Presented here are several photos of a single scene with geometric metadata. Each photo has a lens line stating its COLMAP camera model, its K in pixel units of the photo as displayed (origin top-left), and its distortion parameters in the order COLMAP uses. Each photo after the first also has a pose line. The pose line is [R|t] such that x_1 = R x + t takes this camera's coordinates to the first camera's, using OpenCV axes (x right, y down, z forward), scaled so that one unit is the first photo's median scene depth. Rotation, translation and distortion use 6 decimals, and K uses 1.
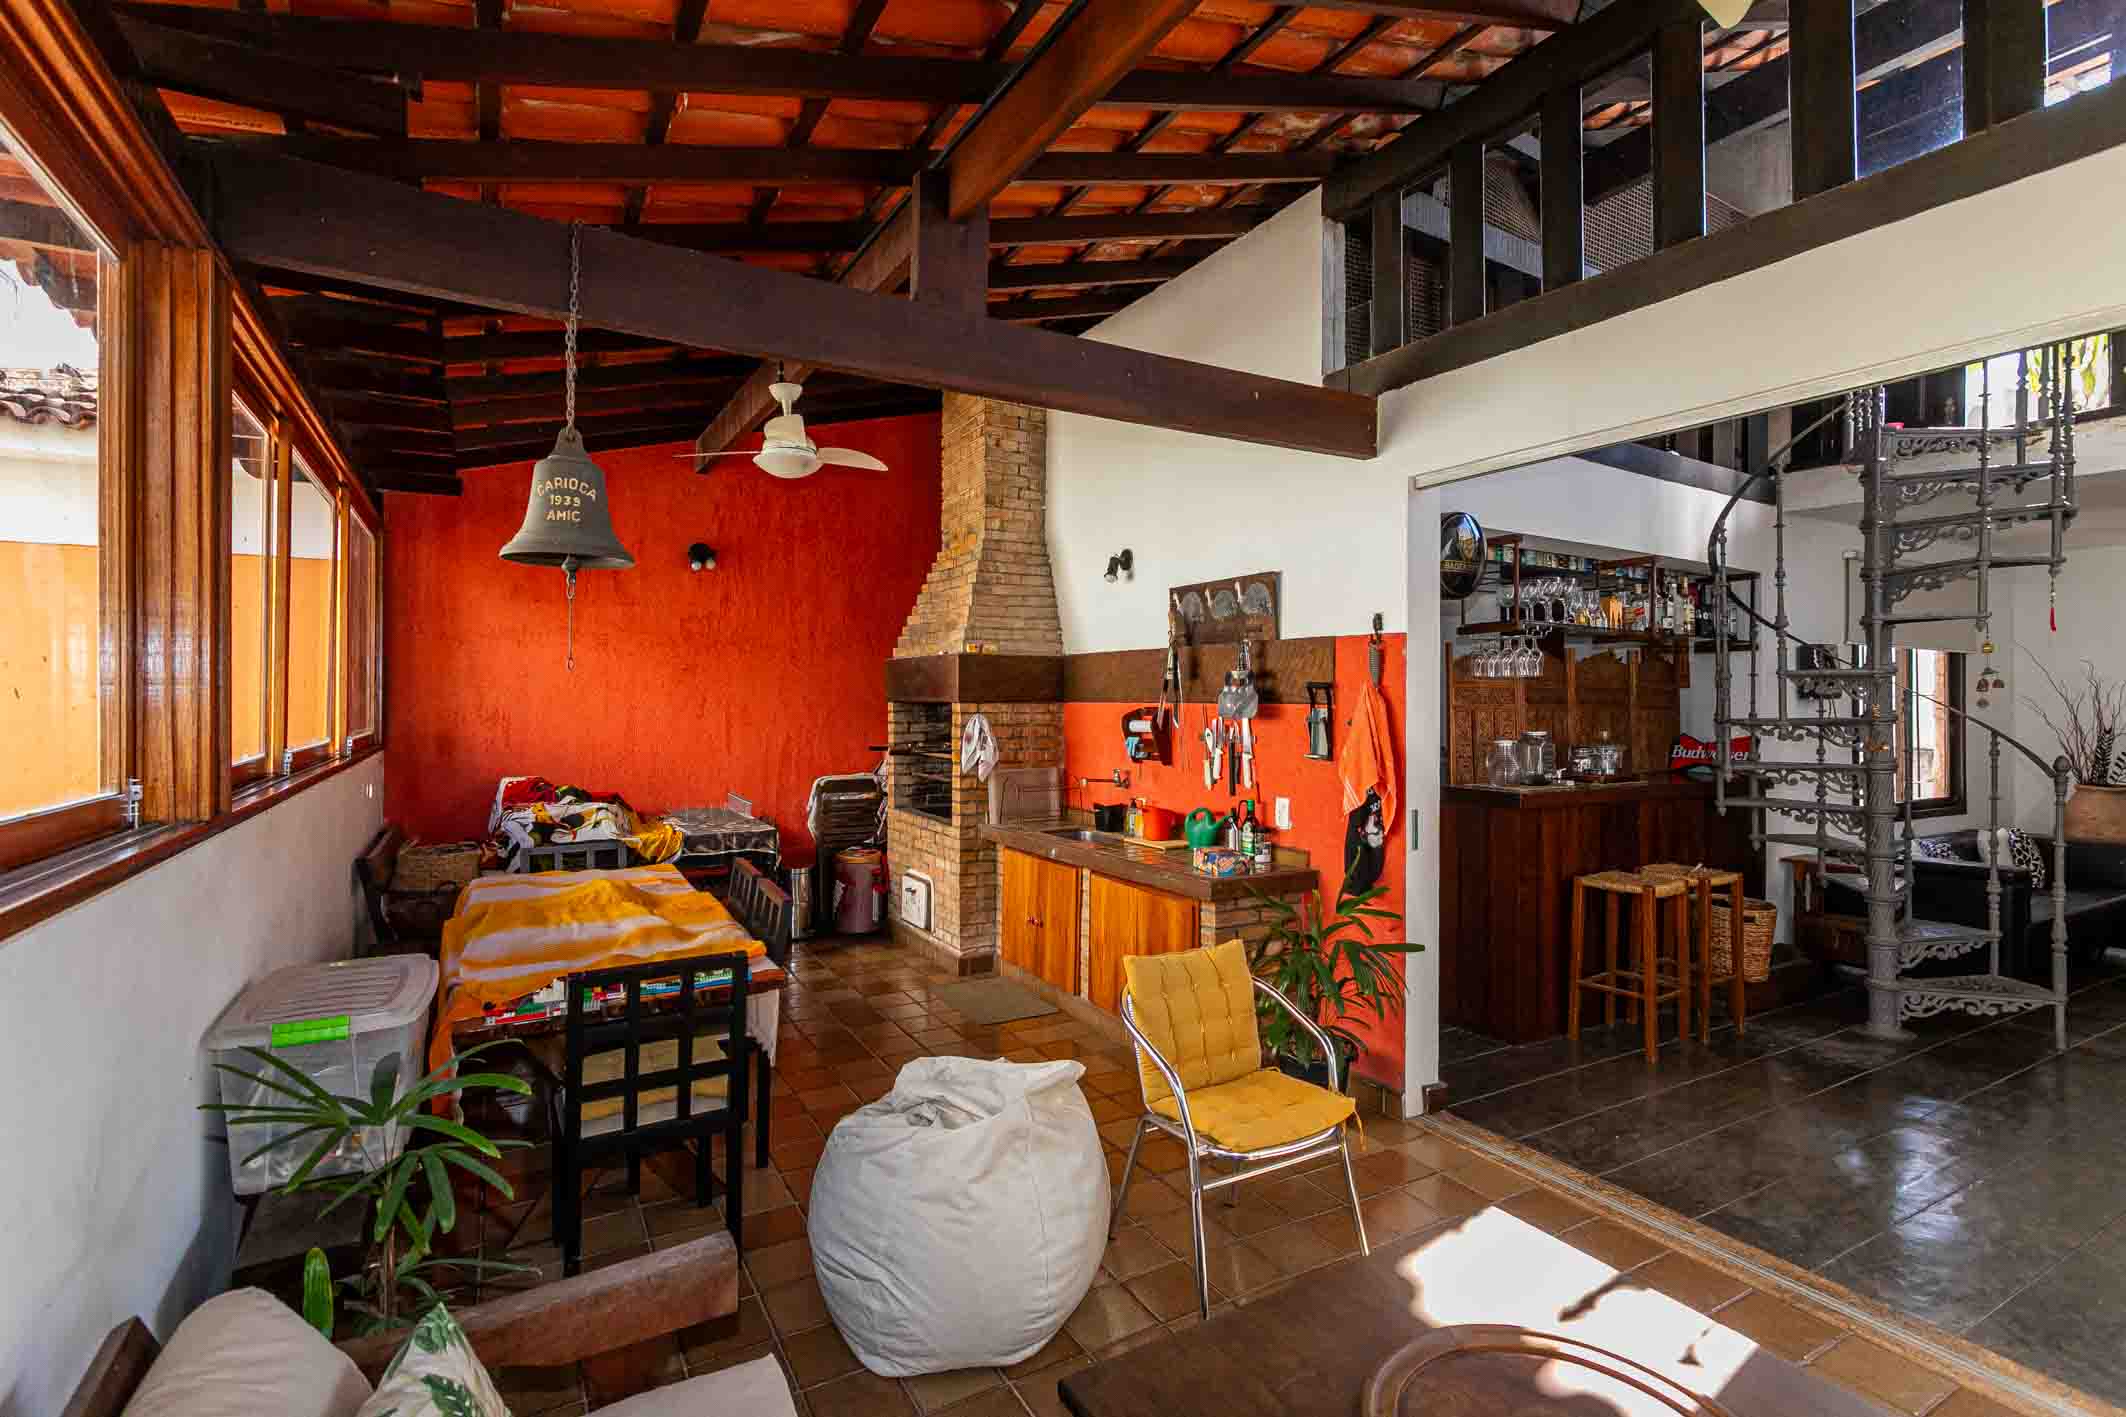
lens RADIAL K [[1023.3, 0, 1069.4], [0, 1023.3, 700.7], [0, 0, 1]] dist [-0.001995, 0.000085]
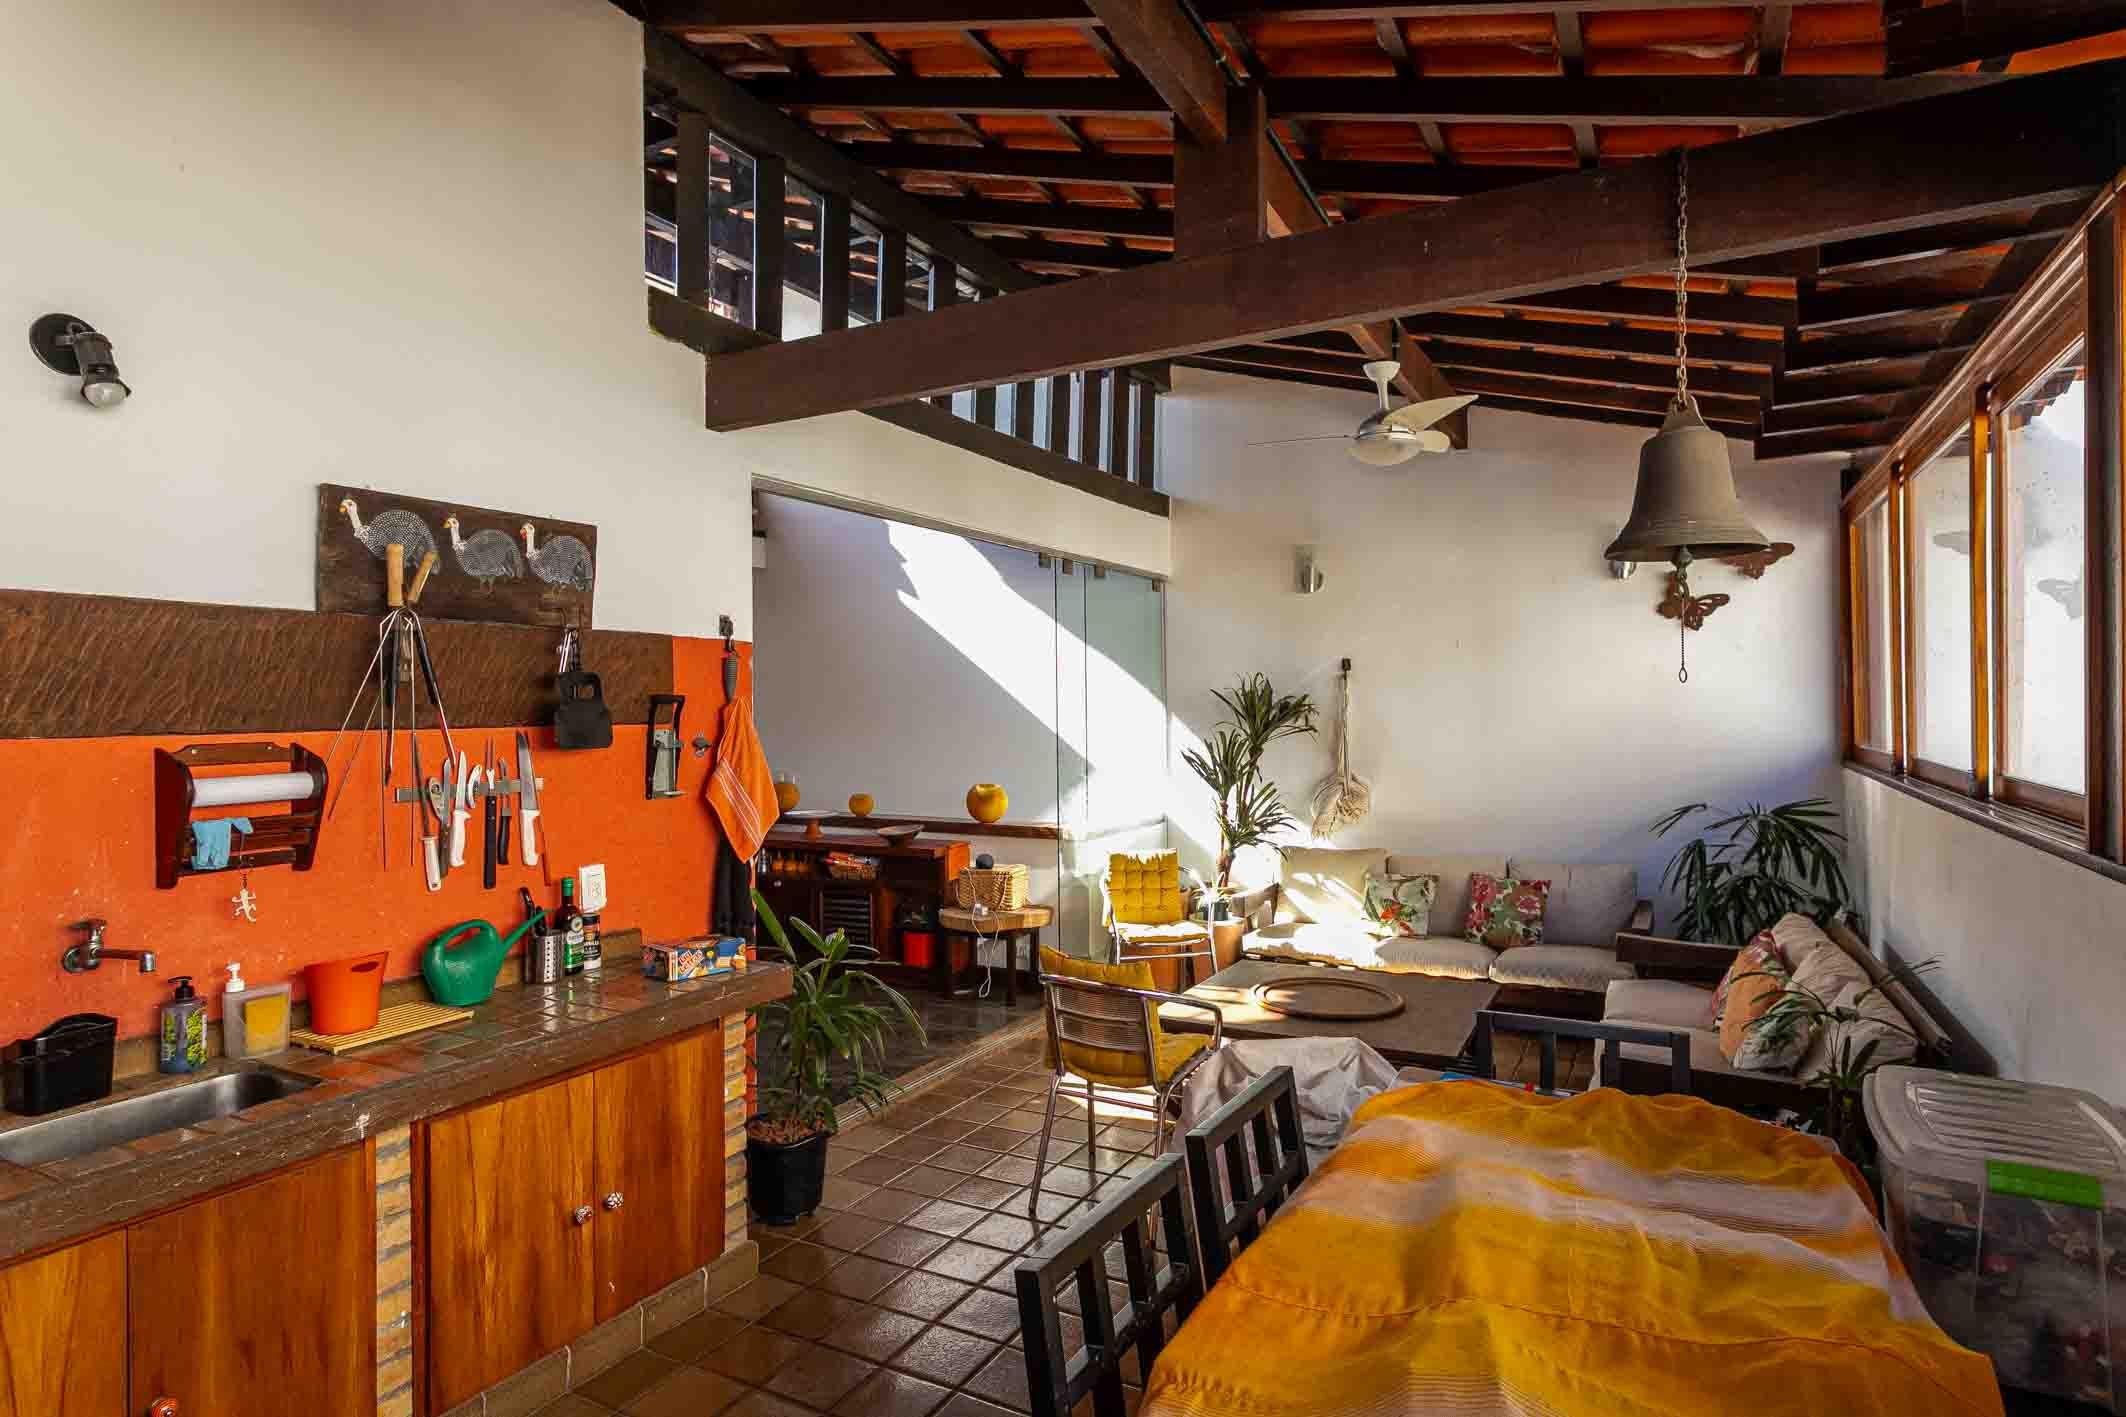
lens RADIAL K [[1141.6, 0, 1048.1], [0, 1141.6, 700.3], [0, 0, 1]] dist [-0.000752, 0.000661]
pose [[-0.524274, 0.002786, 0.851545, -0.546371], [0.005015, 0.999987, -0.000184, -0.010583], [-0.851535, 0.004174, -0.524281, 1.055505]]
